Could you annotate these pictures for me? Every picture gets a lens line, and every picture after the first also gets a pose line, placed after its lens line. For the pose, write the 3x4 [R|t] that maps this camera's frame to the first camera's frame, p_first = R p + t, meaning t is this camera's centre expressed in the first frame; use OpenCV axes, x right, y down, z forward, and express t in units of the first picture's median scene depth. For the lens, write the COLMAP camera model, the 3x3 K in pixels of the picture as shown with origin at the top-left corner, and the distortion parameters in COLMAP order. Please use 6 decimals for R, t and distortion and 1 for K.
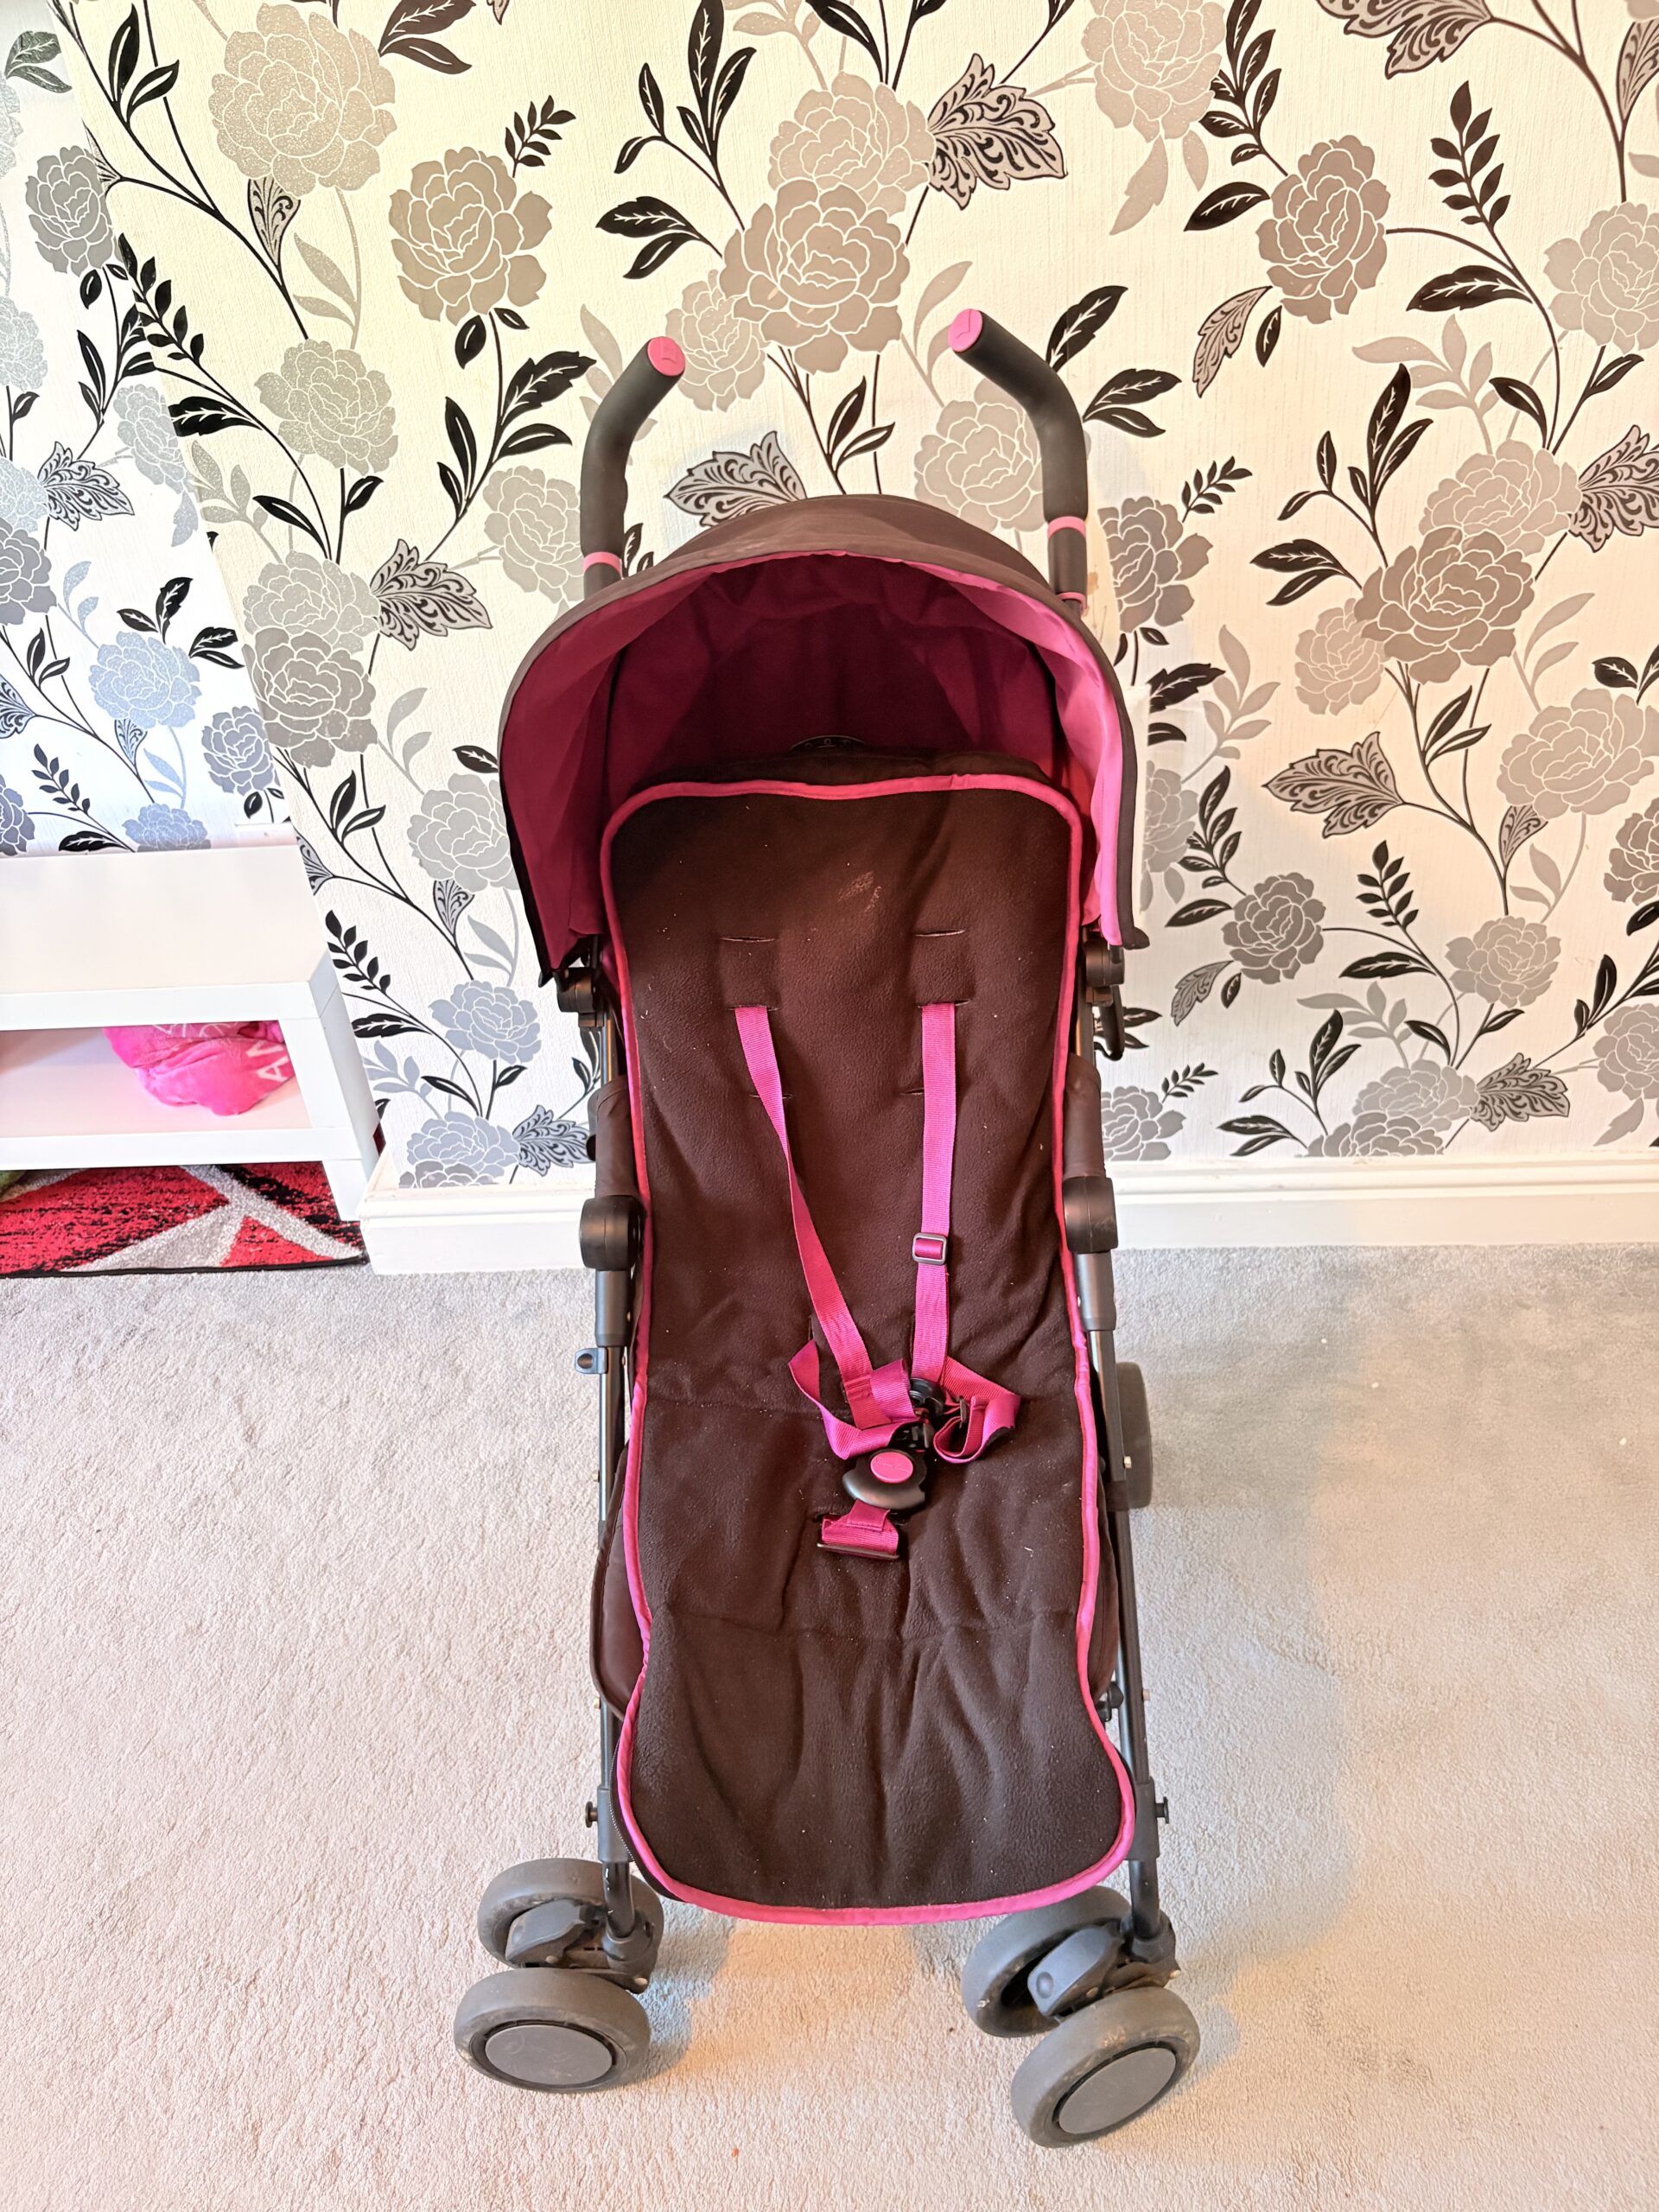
lens RADIAL K [[1659.1, 0, 837.7], [0, 1659.1, 1117.7], [0, 0, 1]] dist [-0.006392, -0.004096]
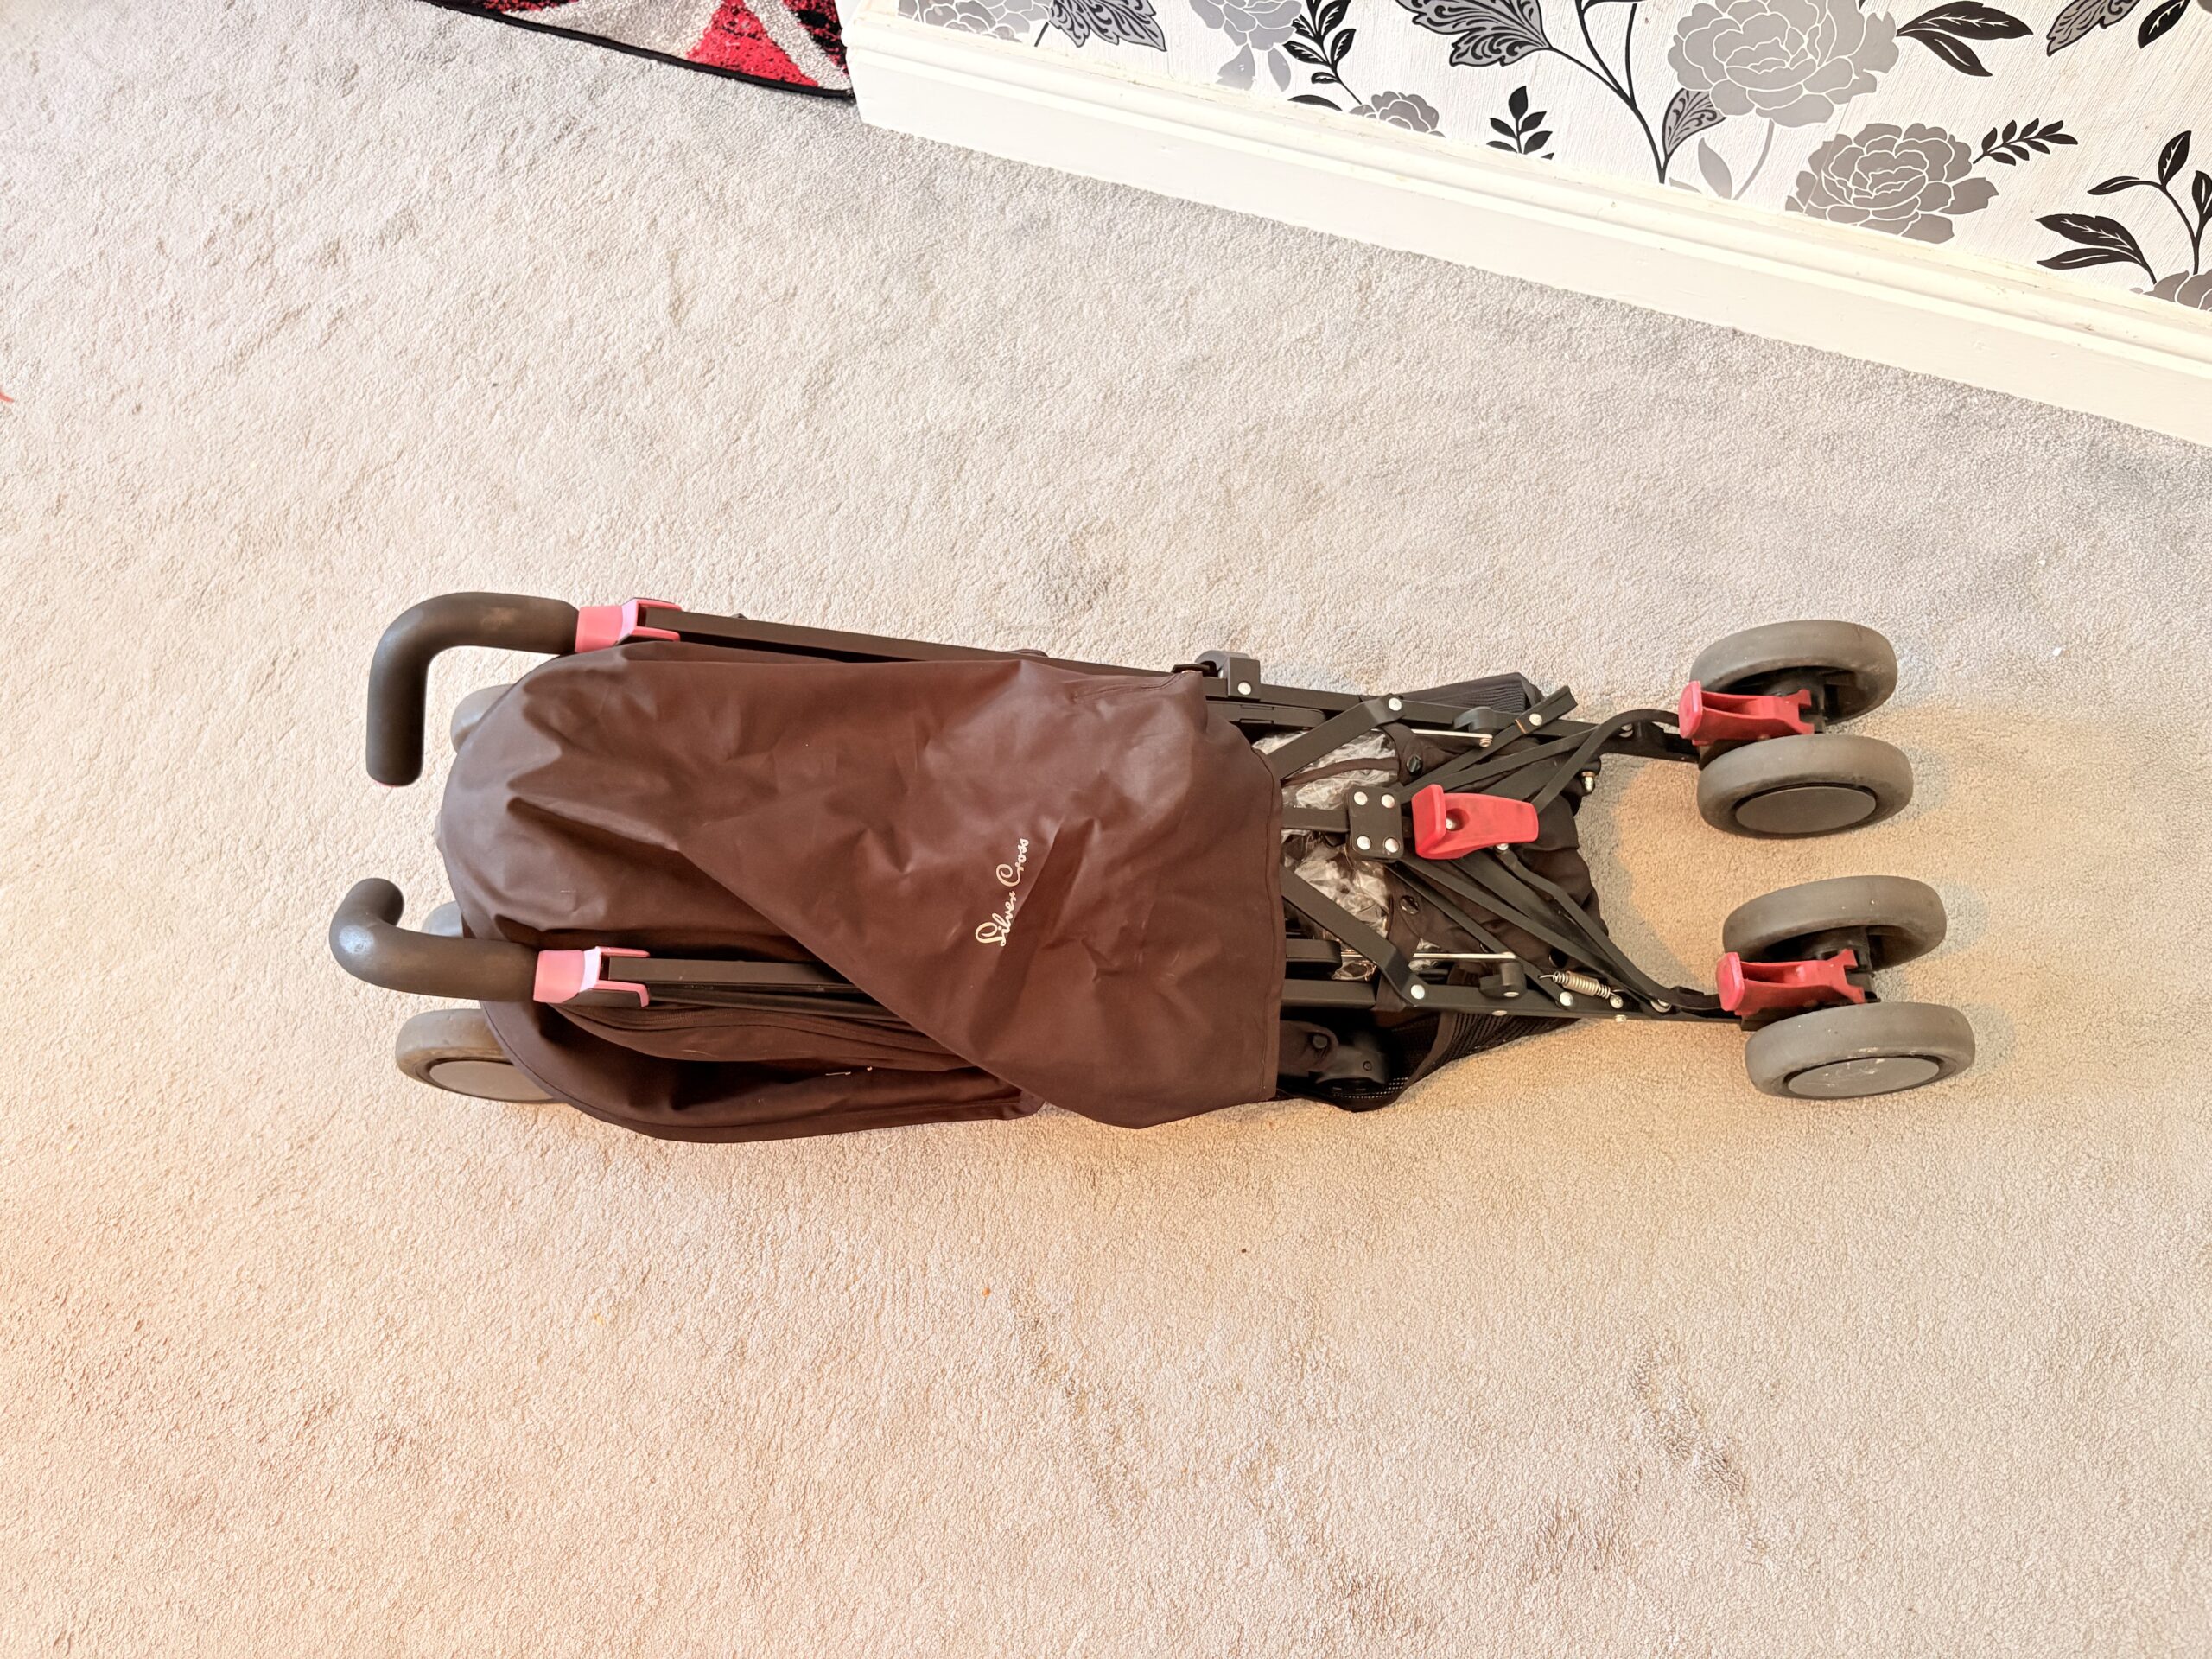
lens RADIAL K [[1631.3, 0, 1106.0], [0, 1631.3, 829.5], [0, 0, 1]] dist [0.043029, -0.081621]
pose [[0.948162, 0.296463, -0.114445, 0.027711], [-0.193086, 0.823478, 0.533481, -0.095881], [0.252400, -0.483728, 0.838034, 0.312908]]
